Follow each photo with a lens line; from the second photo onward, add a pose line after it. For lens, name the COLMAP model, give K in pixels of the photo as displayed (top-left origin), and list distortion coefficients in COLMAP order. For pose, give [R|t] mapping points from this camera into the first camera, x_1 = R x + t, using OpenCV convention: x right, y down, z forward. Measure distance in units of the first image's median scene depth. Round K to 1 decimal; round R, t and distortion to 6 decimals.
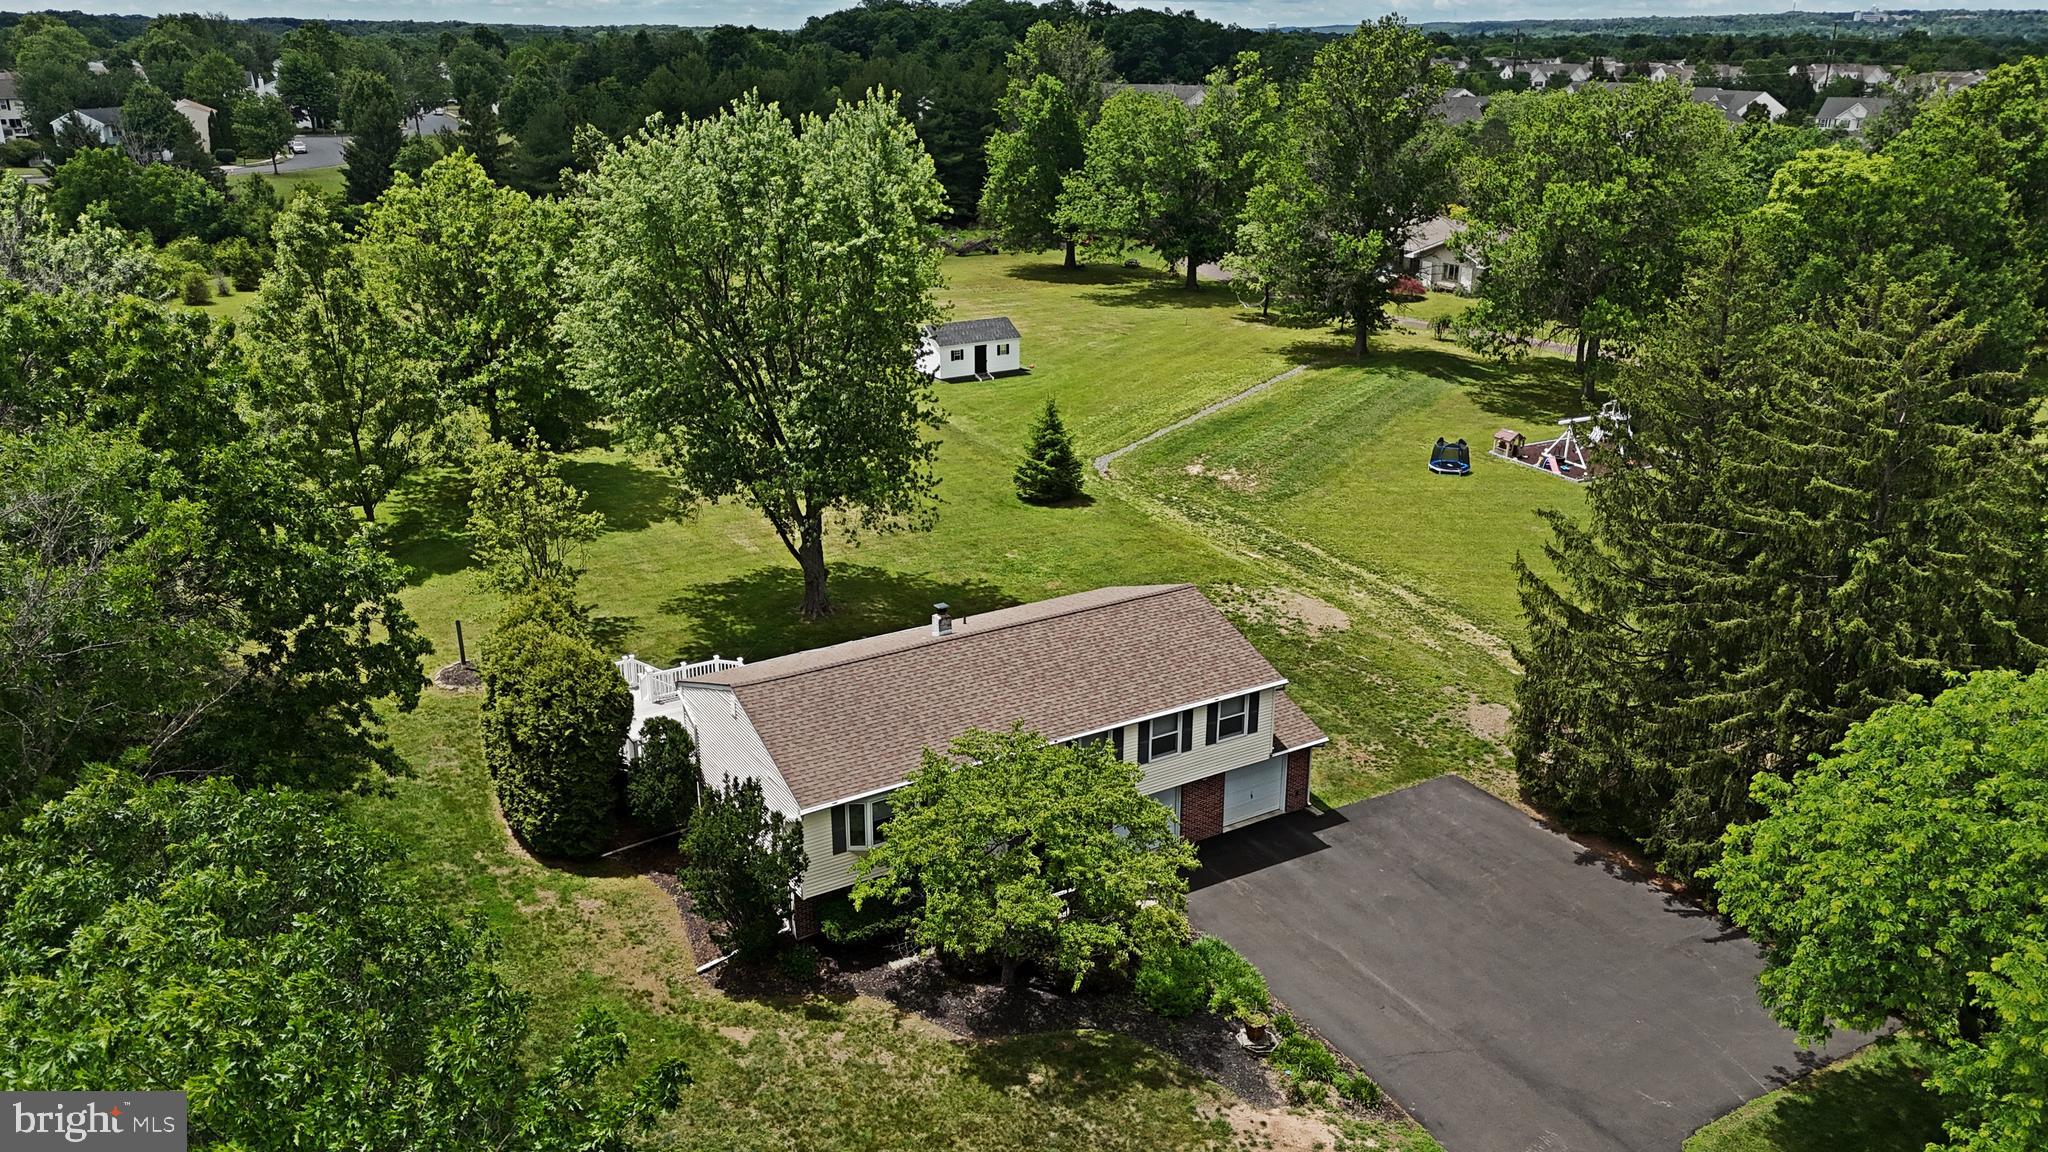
lens RADIAL K [[1523.9, 0, 1024.0], [0, 1523.9, 576.0], [0, 0, 1]] dist [0.076896, -0.000127]
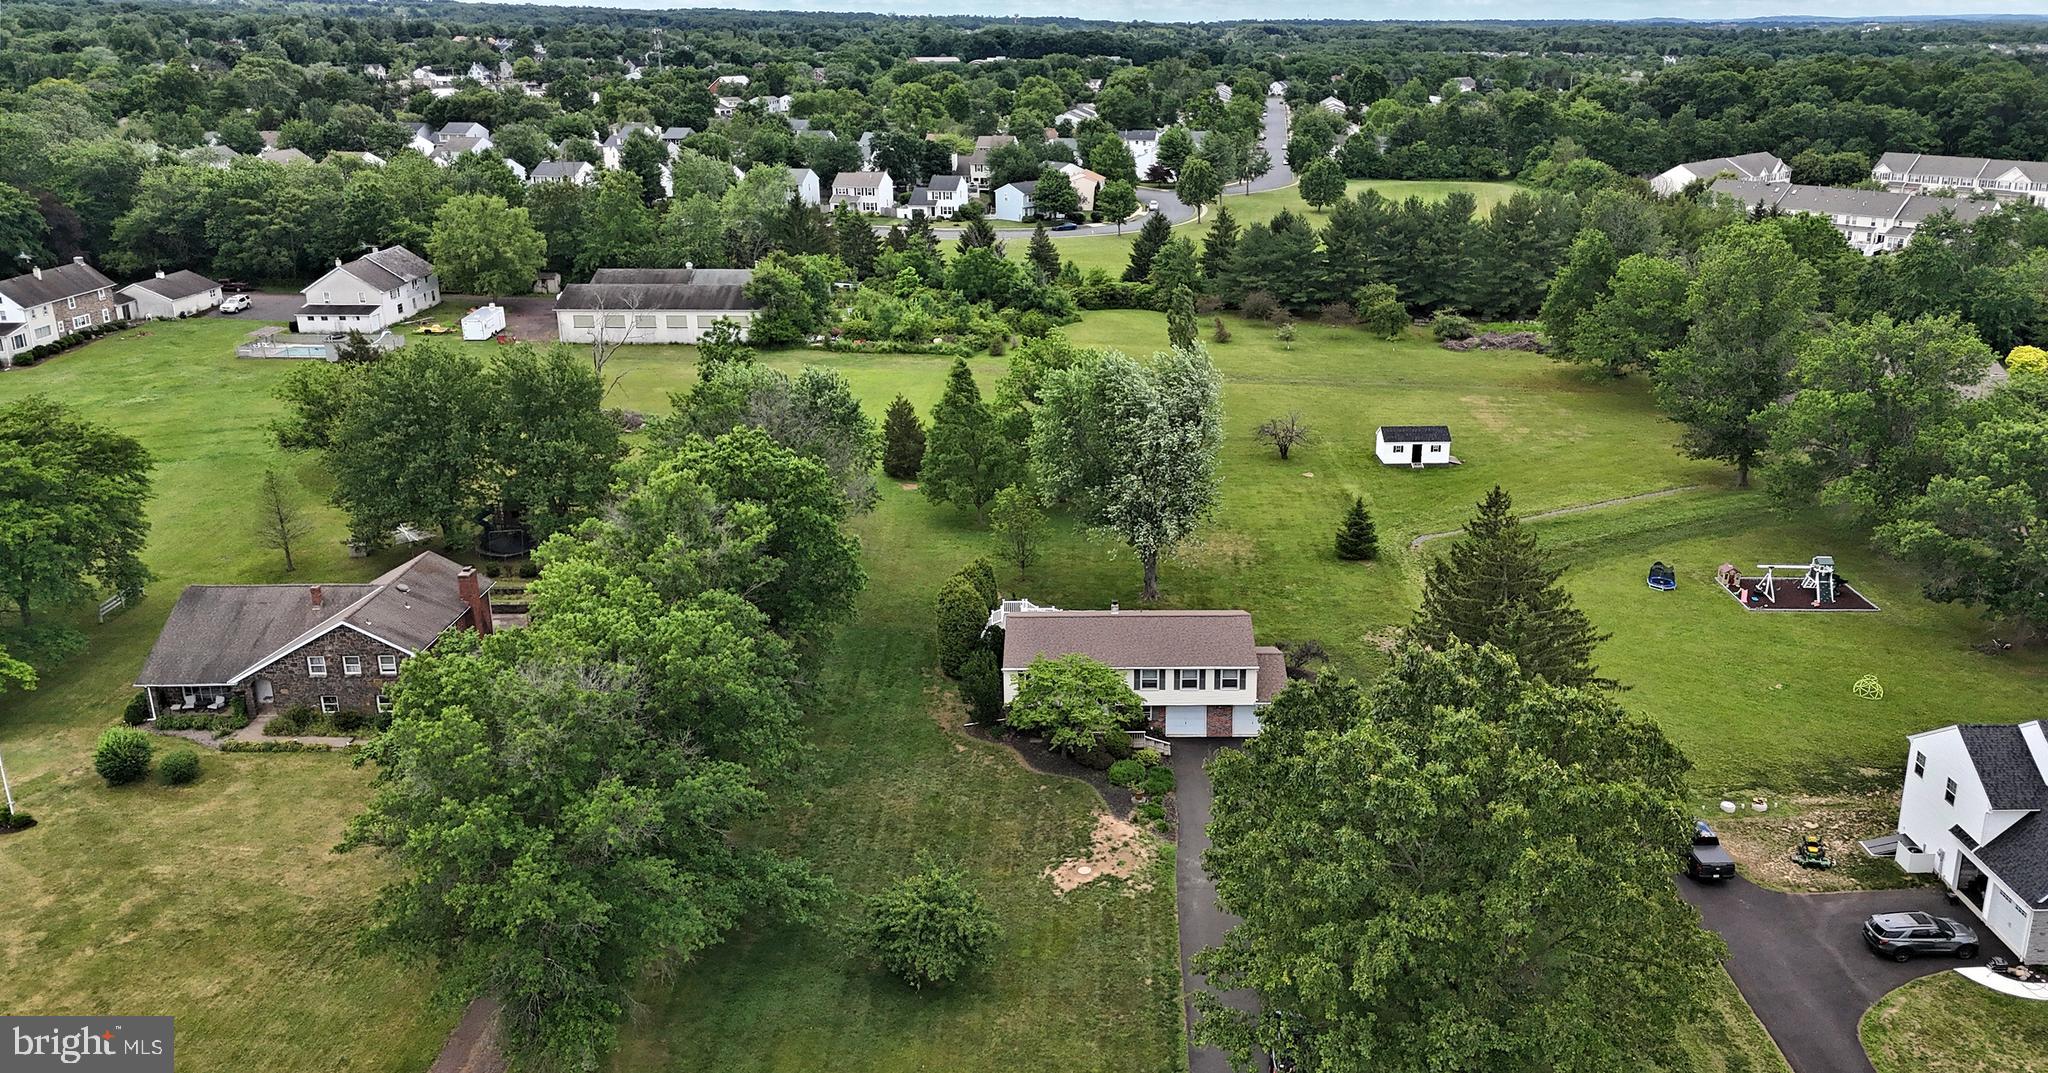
lens RADIAL K [[1372.1, 0, 1024.0], [0, 1372.1, 536.5], [0, 0, 1]] dist [0.058190, -0.000659]
pose [[0.841153, 0.154066, -0.518388, 0.821724], [-0.159778, 0.986569, 0.033949, -0.113795], [0.516655, 0.054270, 0.854472, -0.735051]]
